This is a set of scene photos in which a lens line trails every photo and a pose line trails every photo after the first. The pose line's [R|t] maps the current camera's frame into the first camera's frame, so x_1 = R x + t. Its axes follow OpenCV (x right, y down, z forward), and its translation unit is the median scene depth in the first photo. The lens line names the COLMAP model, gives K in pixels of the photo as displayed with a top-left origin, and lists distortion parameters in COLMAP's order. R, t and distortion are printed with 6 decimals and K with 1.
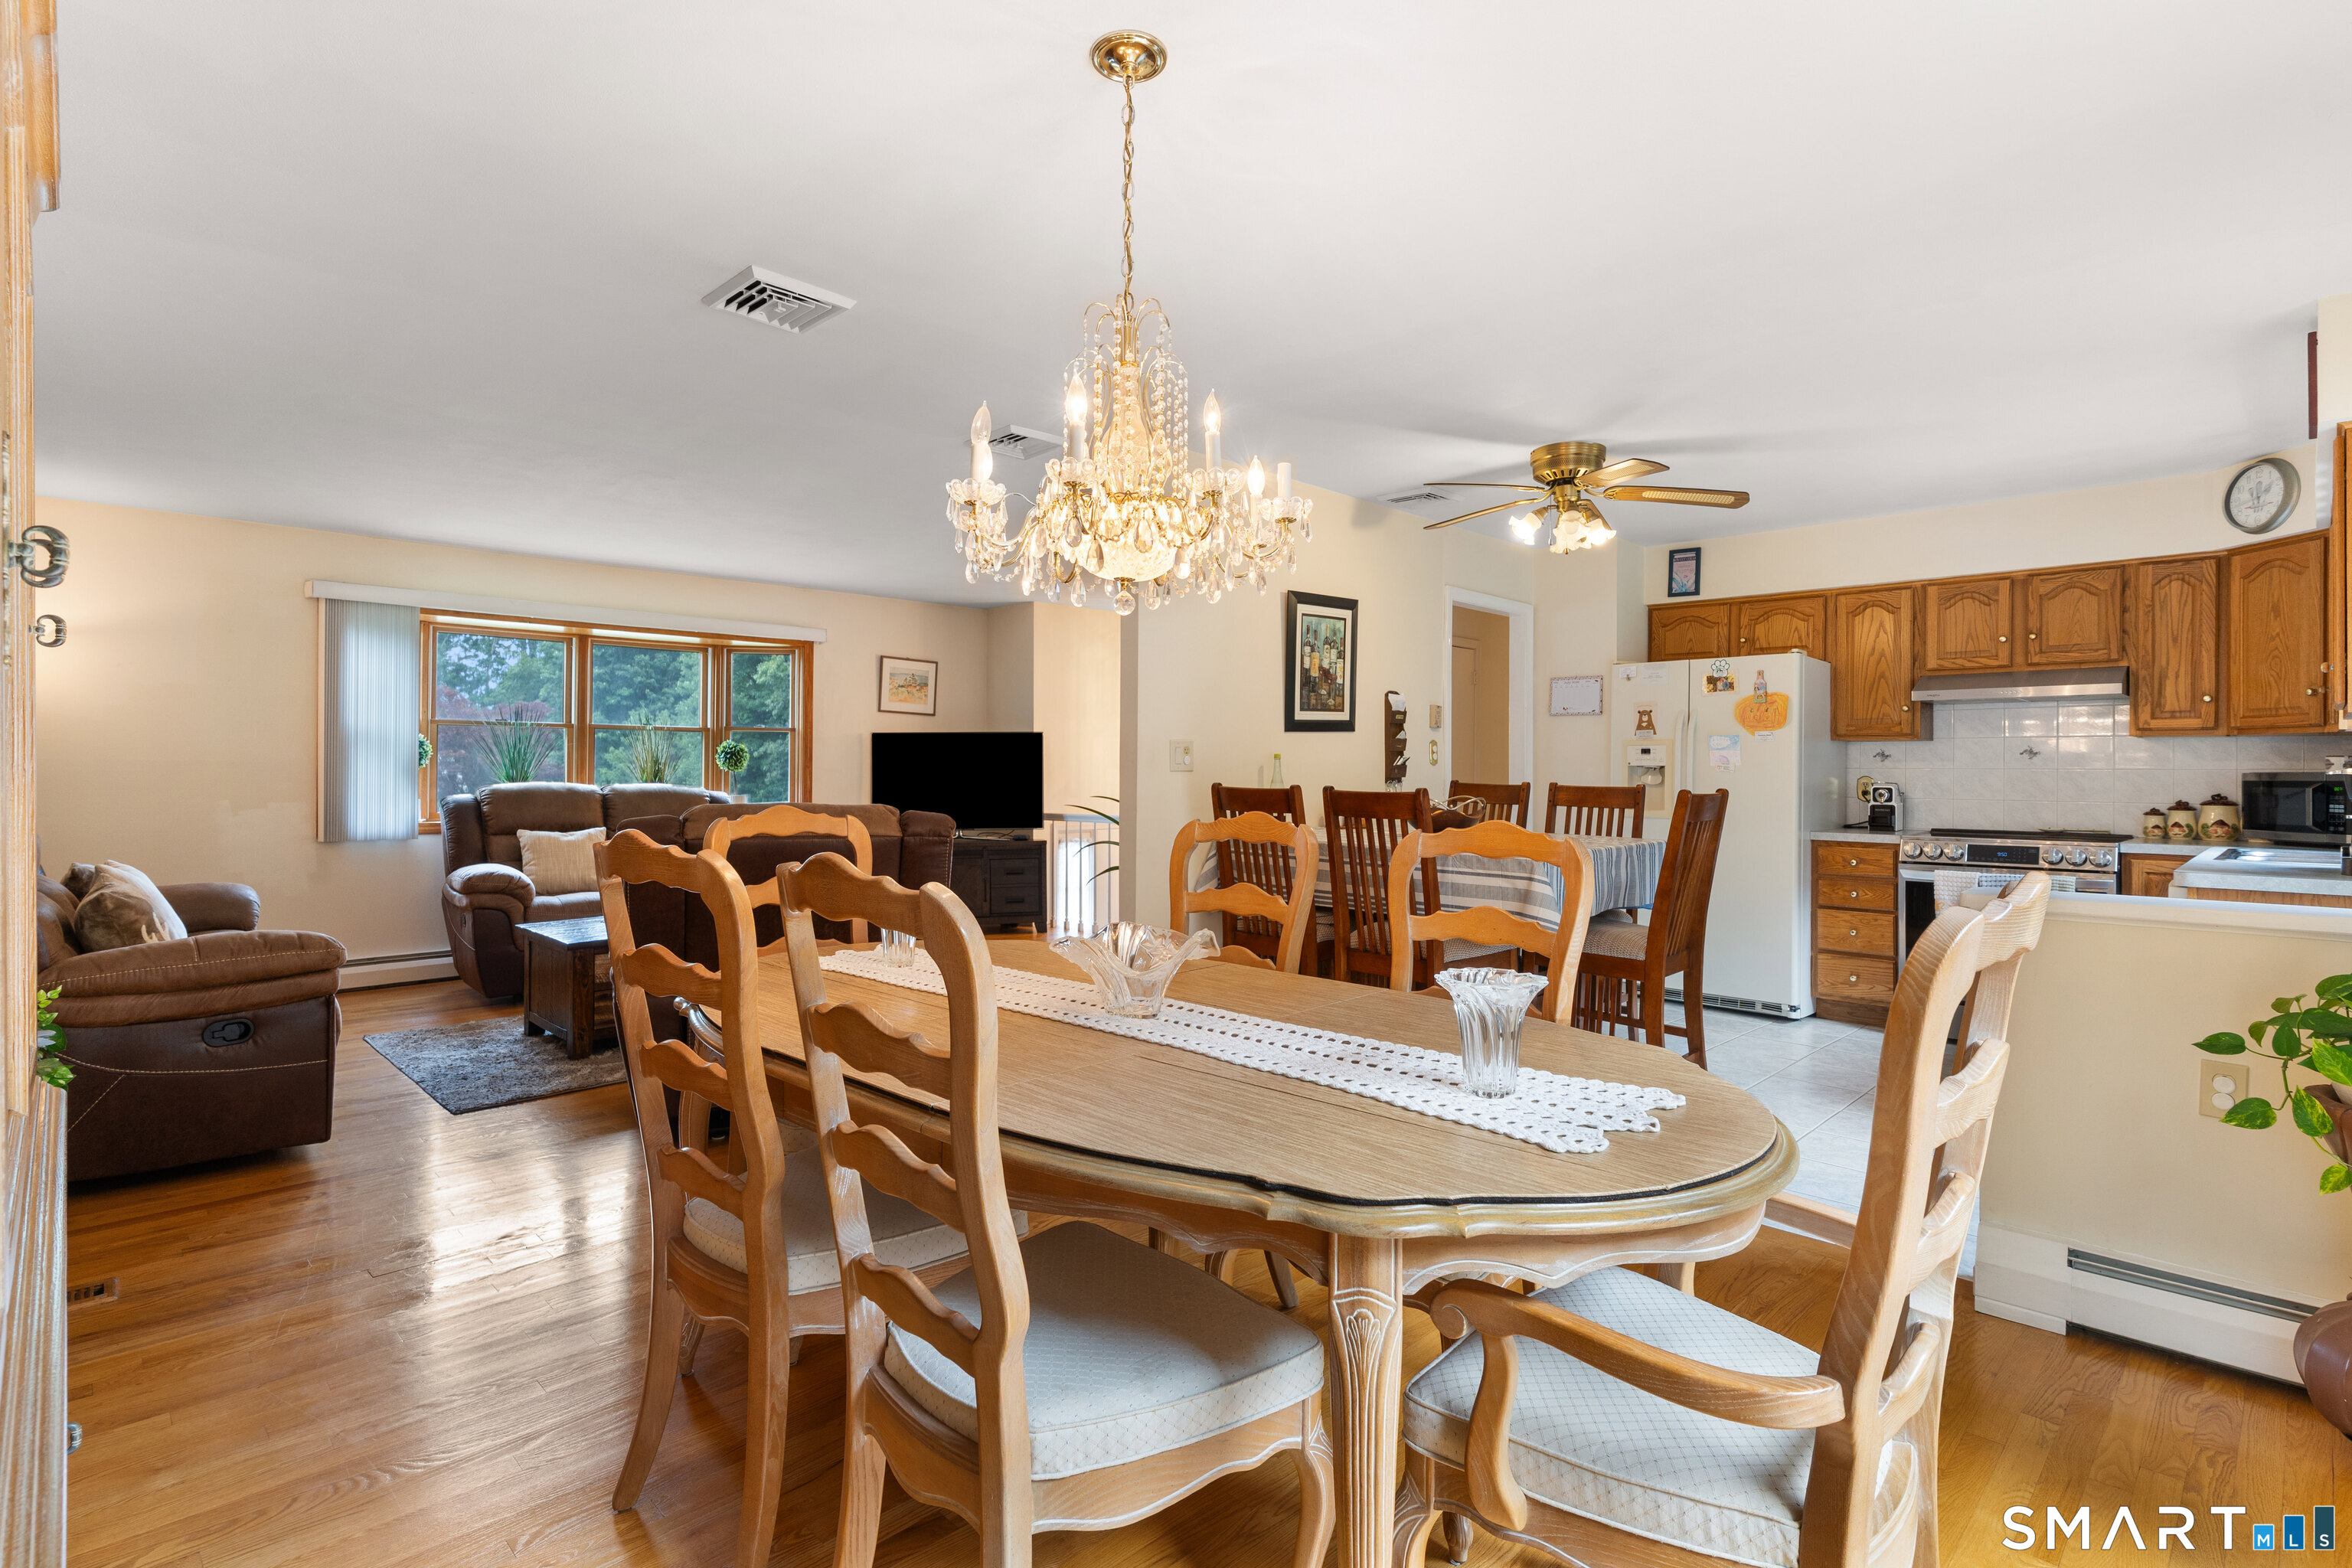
lens RADIAL K [[1129.9, 0, 1159.4], [0, 1129.9, 763.0], [0, 0, 1]] dist [0.002150, 0.000204]
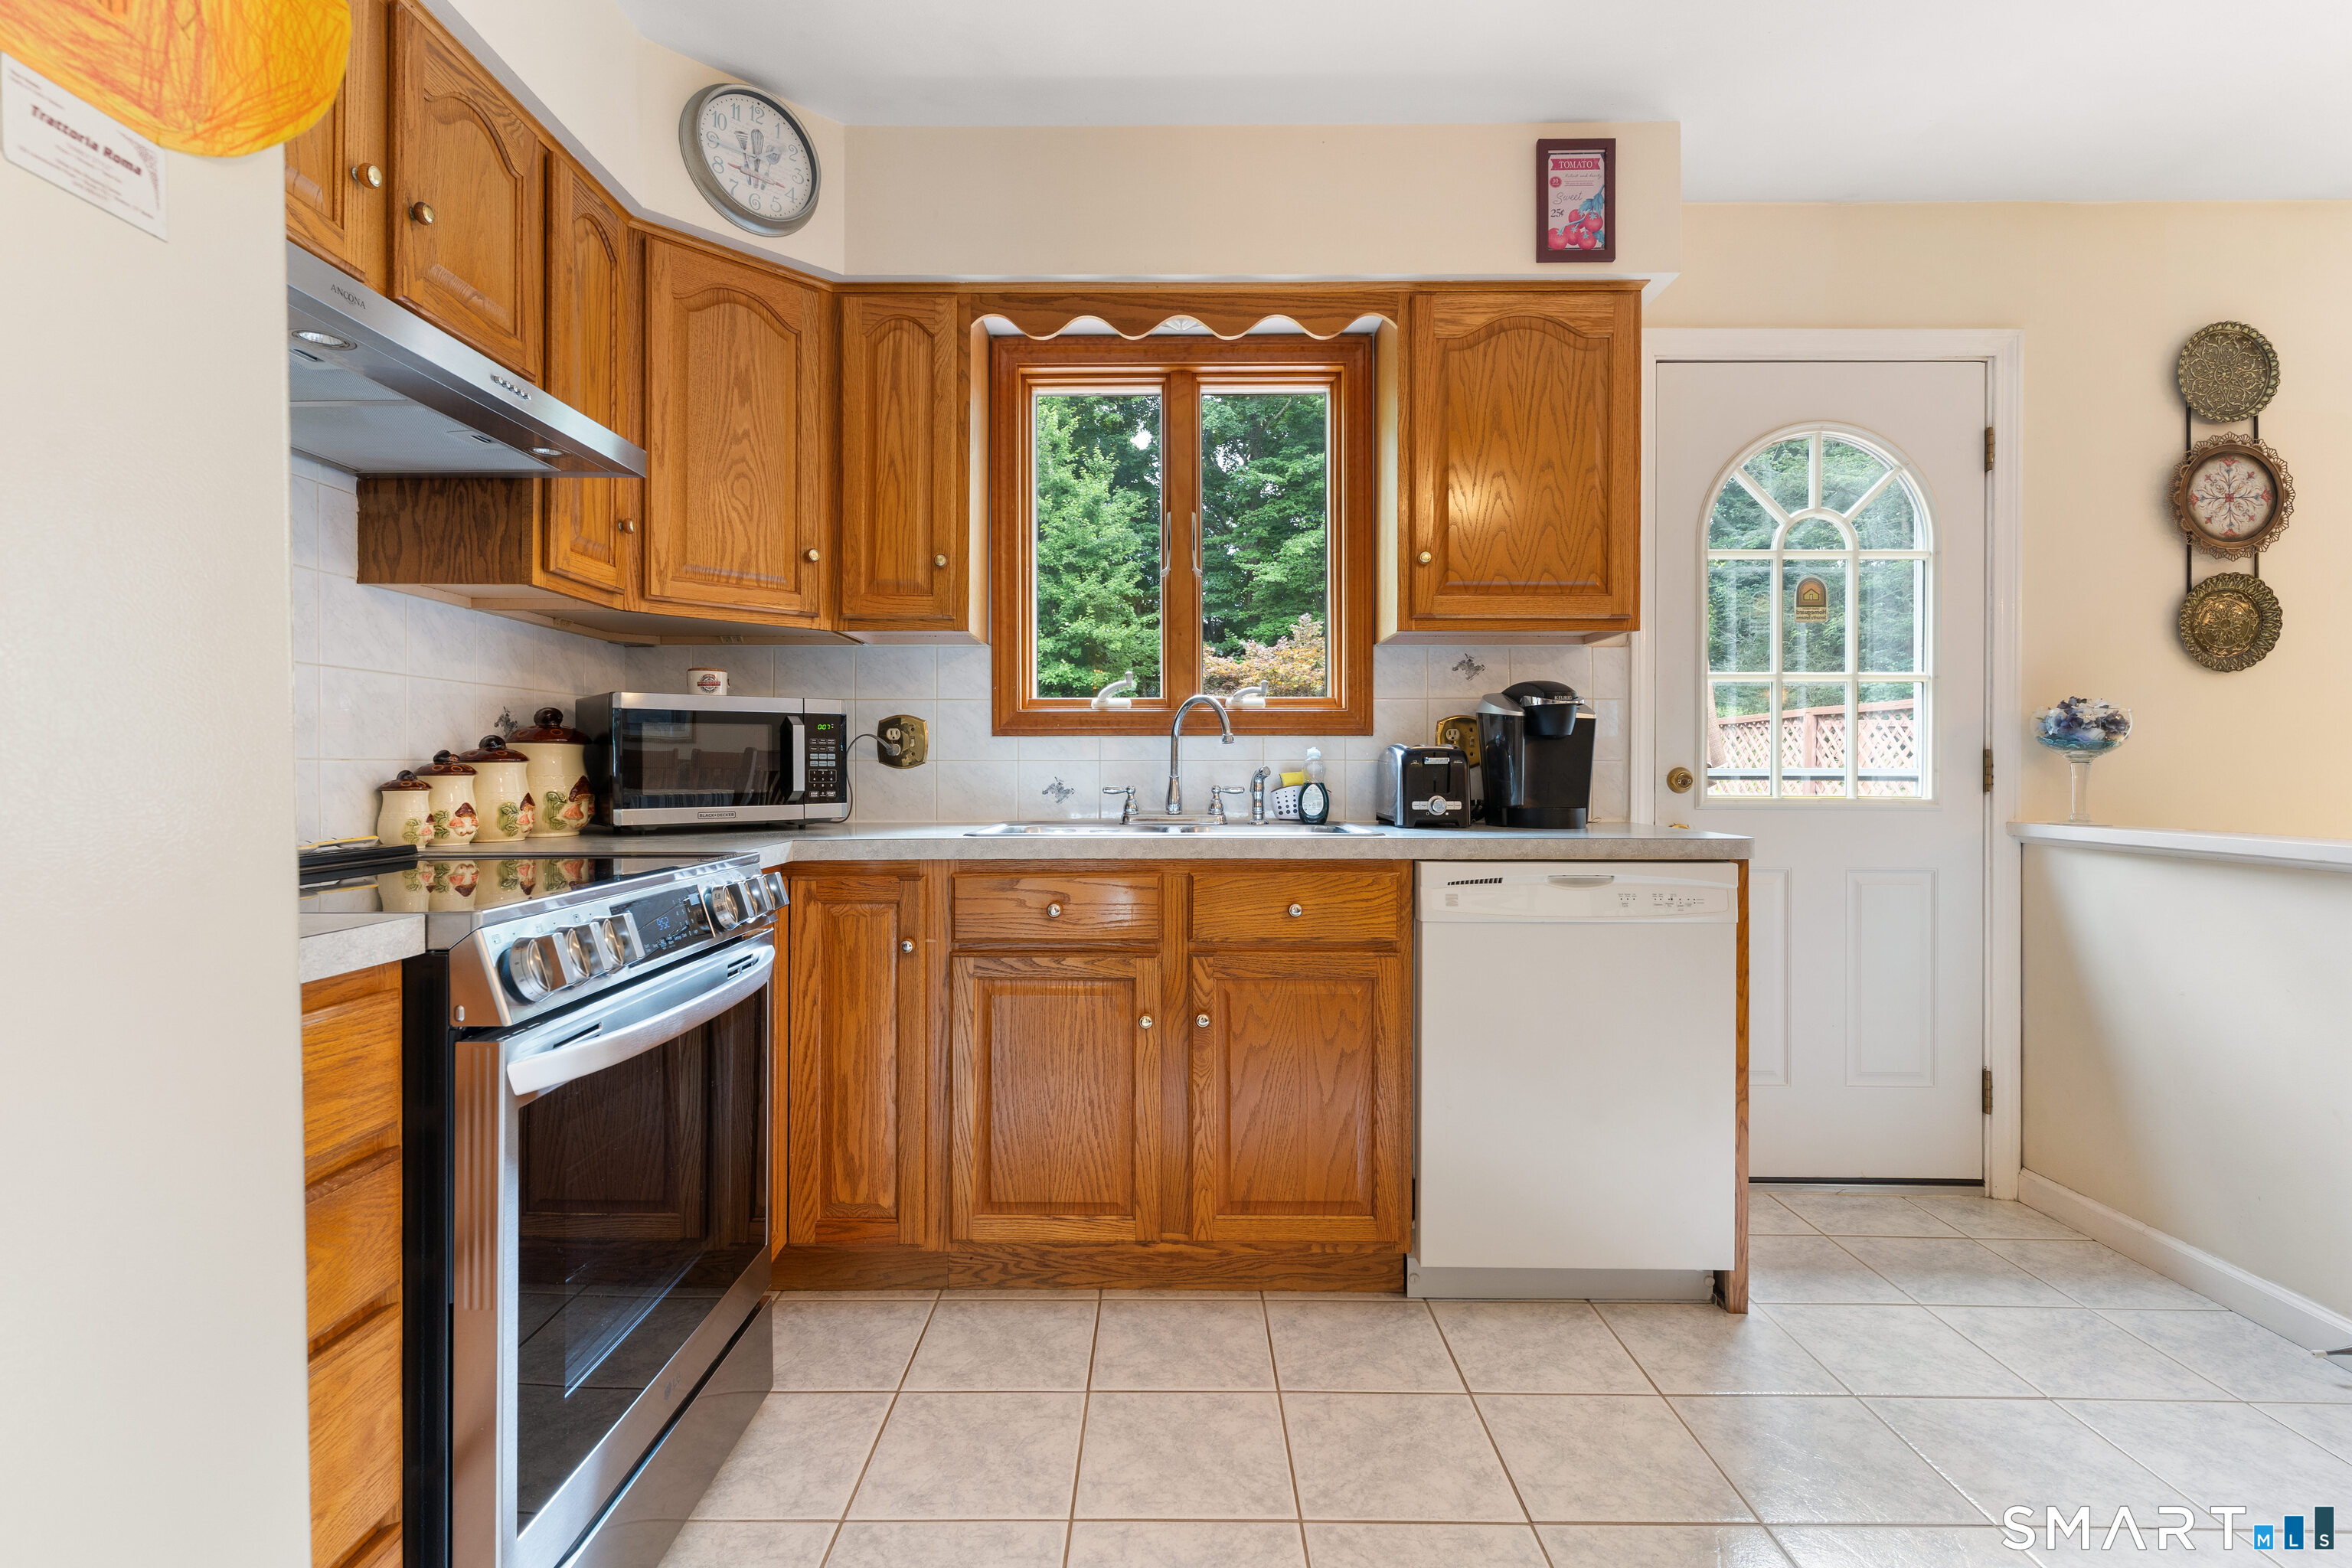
lens RADIAL K [[1129.9, 0, 1167.6], [0, 1129.9, 767.3], [0, 0, 1]] dist [0.002150, 0.000204]
pose [[-0.706968, -0.005171, 0.707226, 0.387963], [-0.009579, 0.999952, -0.002263, 0.034191], [-0.707180, -0.008374, -0.706984, 1.011497]]
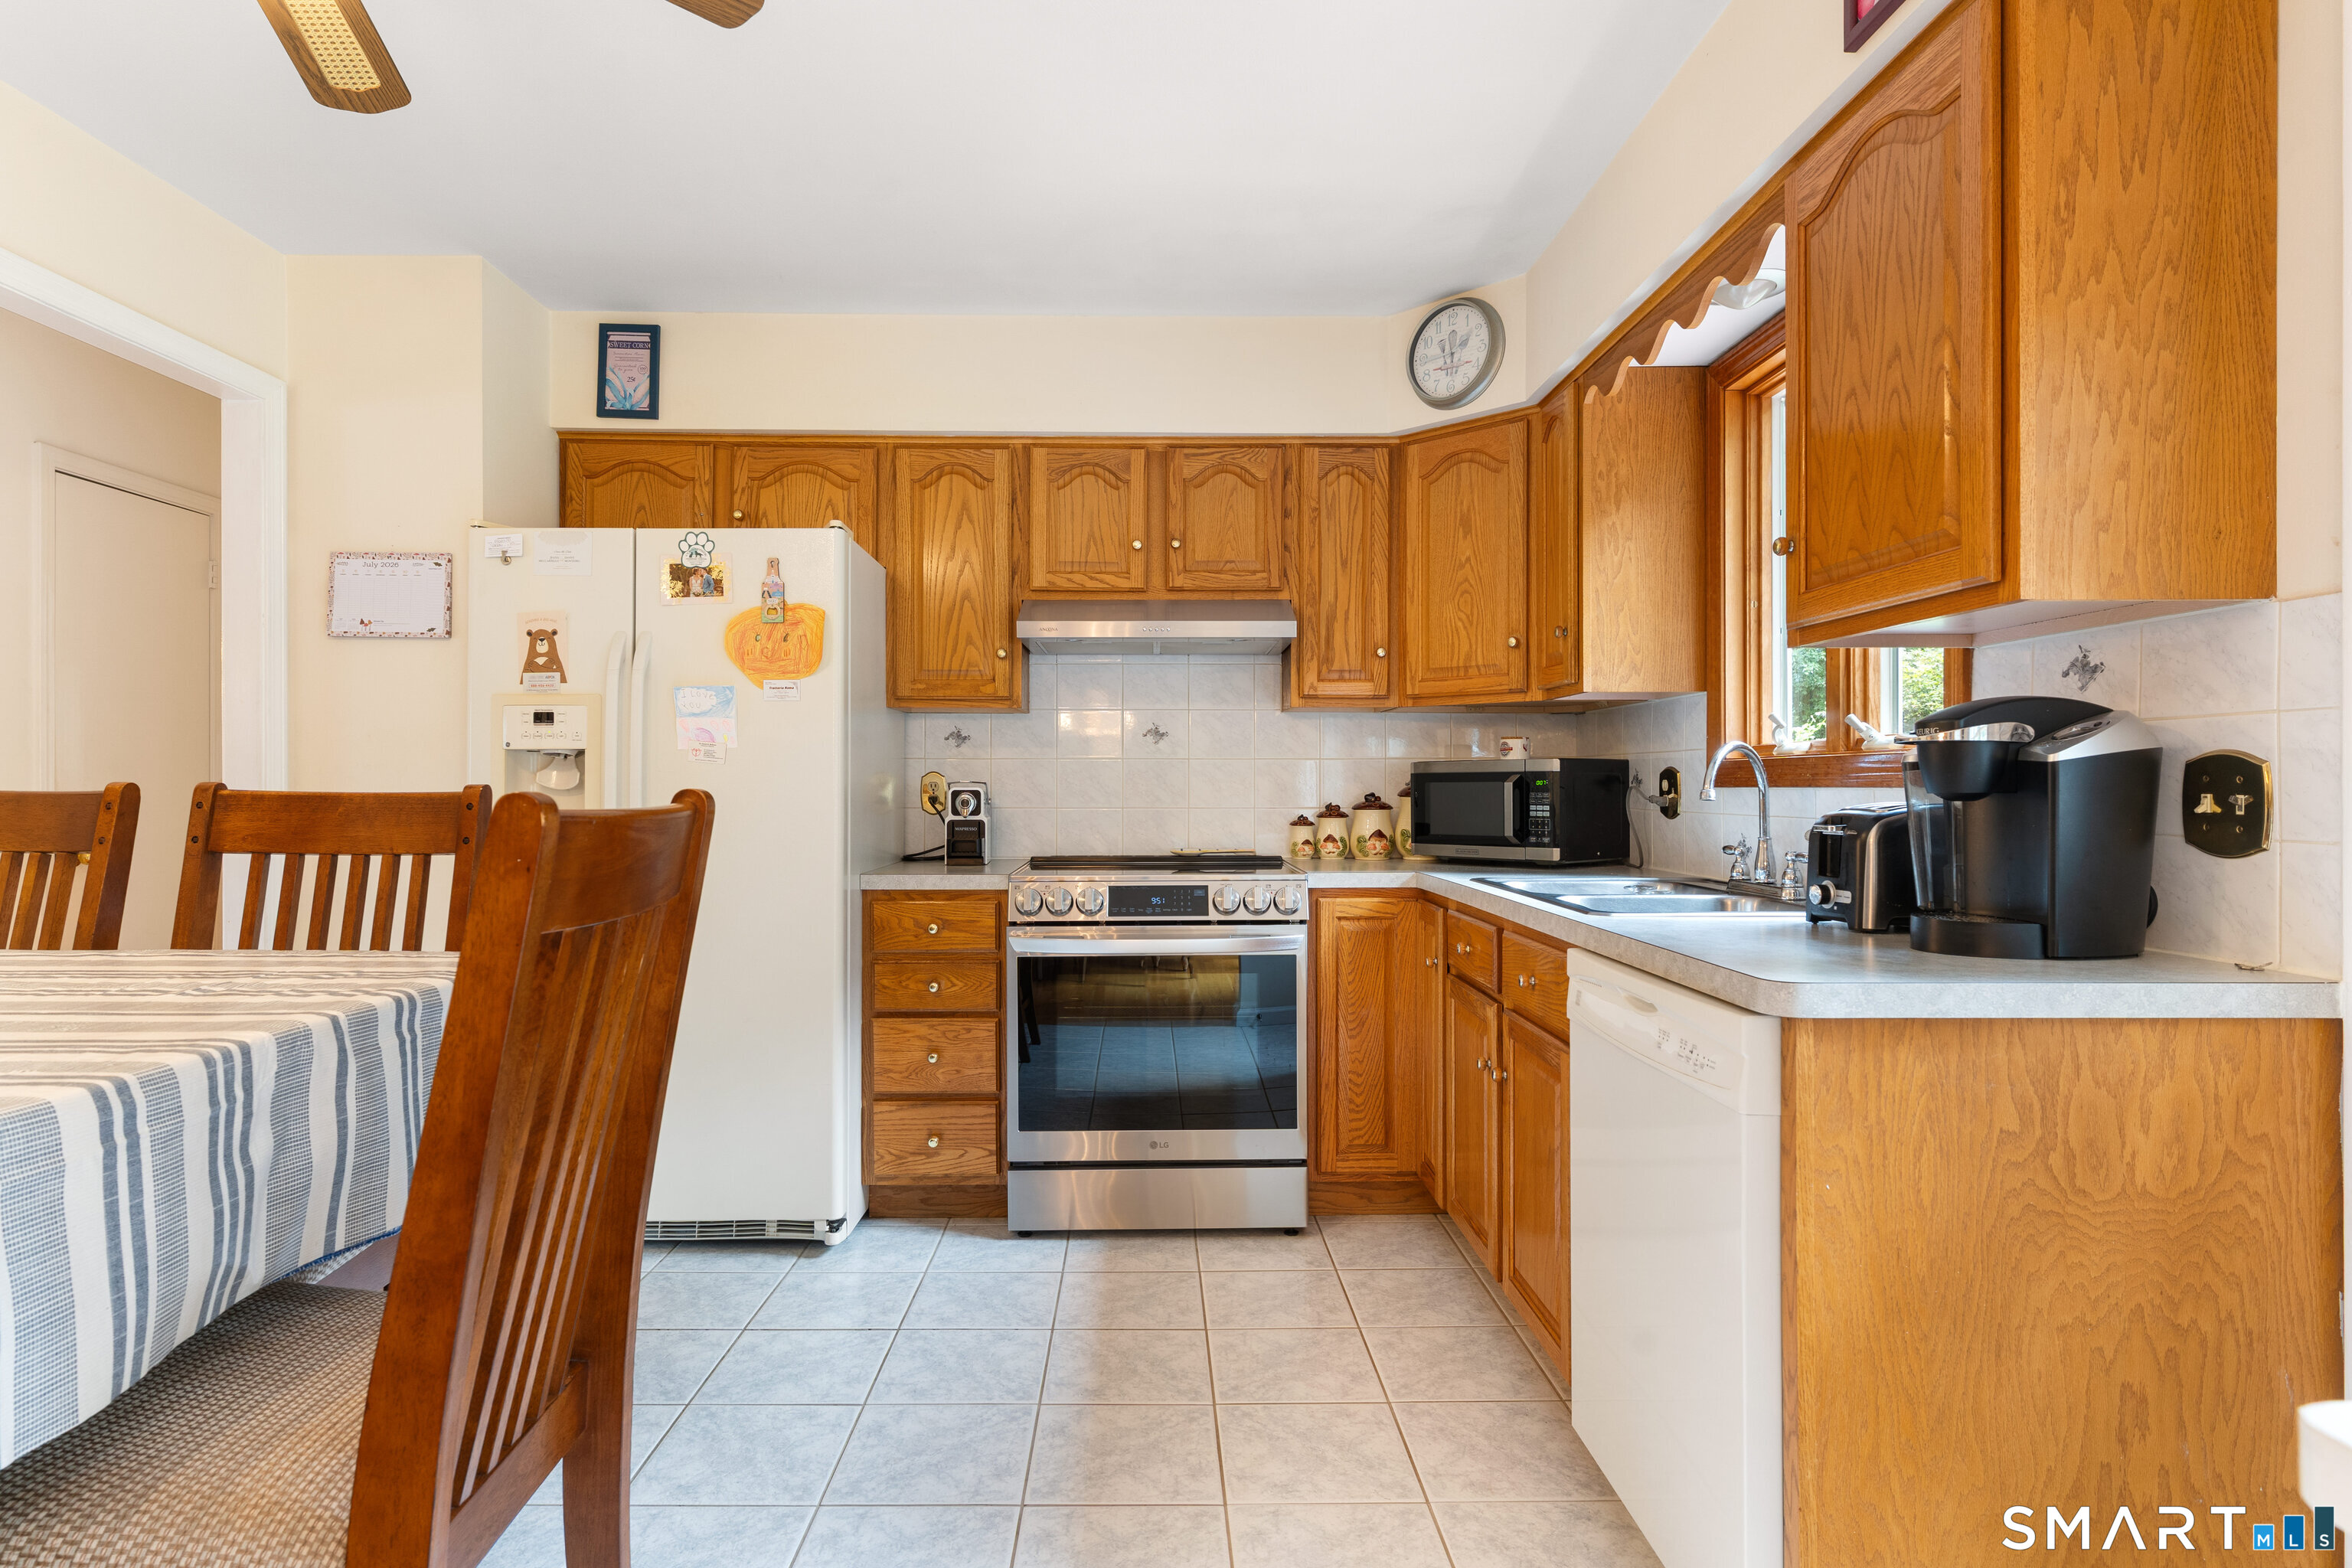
lens RADIAL K [[1260.6, 0, 1163.5], [0, 1260.6, 782.1], [0, 0, 1]] dist [0.003958, 0.000309]
pose [[0.688748, -0.005241, 0.724982, 0.248902], [0.000423, 0.999977, 0.006828, 0.013572], [-0.725001, -0.004396, 0.688734, 0.496905]]
